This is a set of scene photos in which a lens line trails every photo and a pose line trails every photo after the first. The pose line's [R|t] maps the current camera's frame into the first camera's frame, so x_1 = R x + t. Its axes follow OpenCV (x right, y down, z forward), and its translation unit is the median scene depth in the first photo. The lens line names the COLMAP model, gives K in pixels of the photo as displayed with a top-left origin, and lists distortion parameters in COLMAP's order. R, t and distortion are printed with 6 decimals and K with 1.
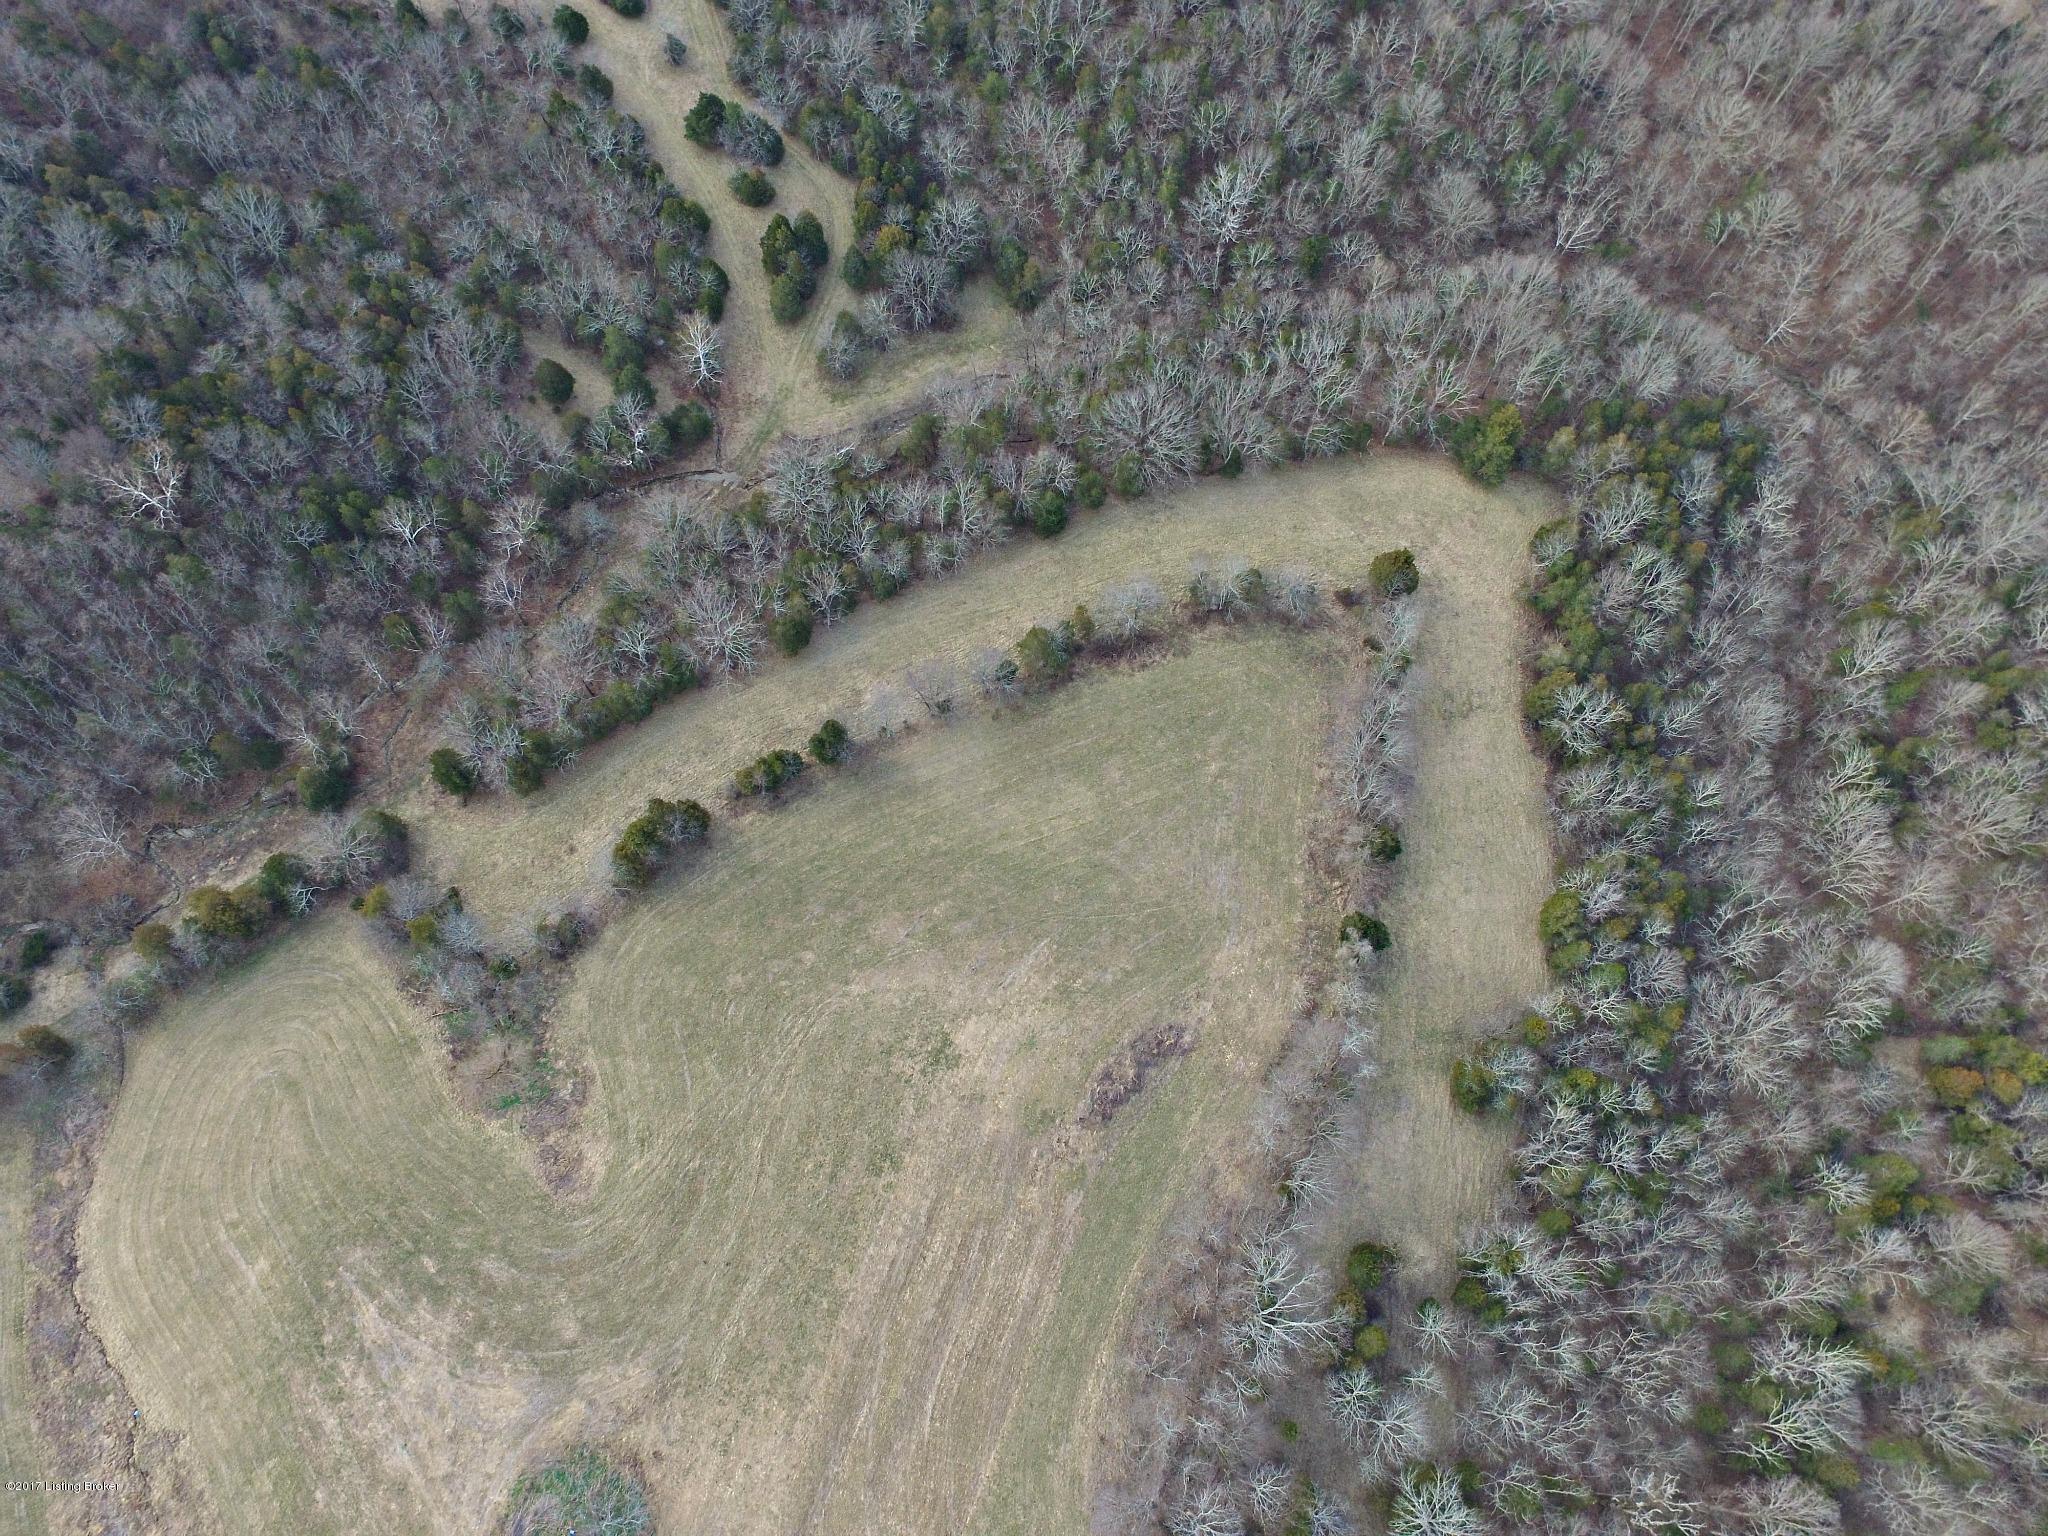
lens RADIAL K [[1385.5, 0, 1028.7], [0, 1385.5, 777.6], [0, 0, 1]] dist [-0.128643, 0.092322]
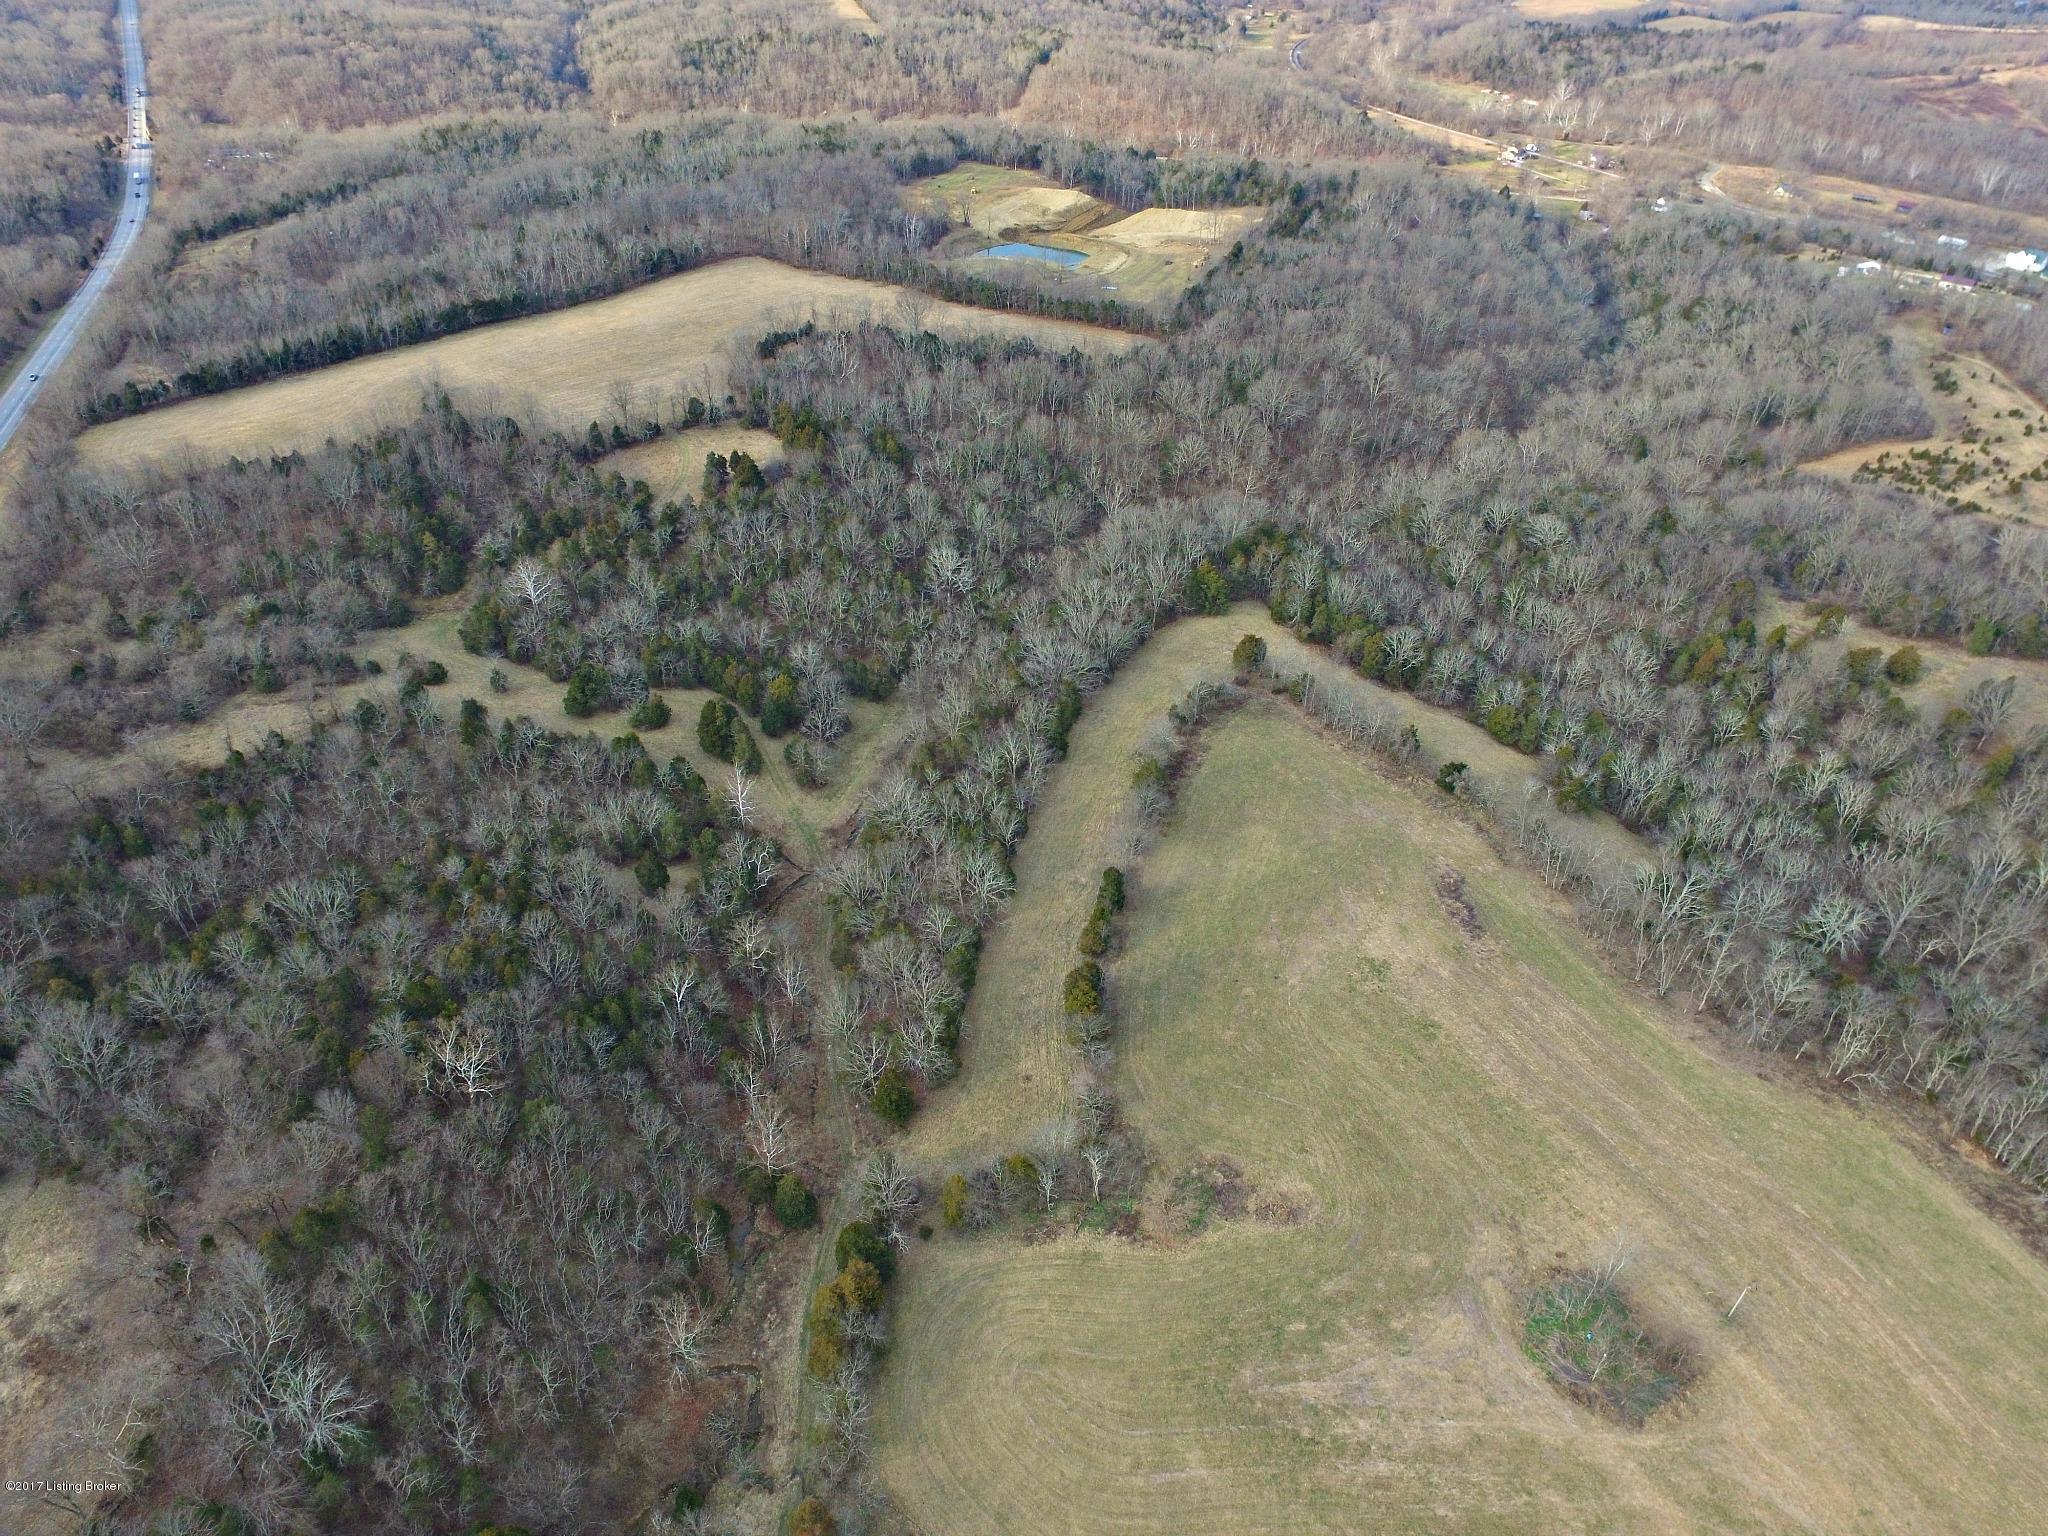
lens RADIAL K [[1385.5, 0, 1028.7], [0, 1385.5, 777.6], [0, 0, 1]] dist [-0.128643, 0.092322]
pose [[0.675723, -0.453447, 0.581192, -0.811029], [0.682558, 0.682648, -0.260972, 0.165951], [-0.278413, 0.573042, 0.770785, 0.006321]]
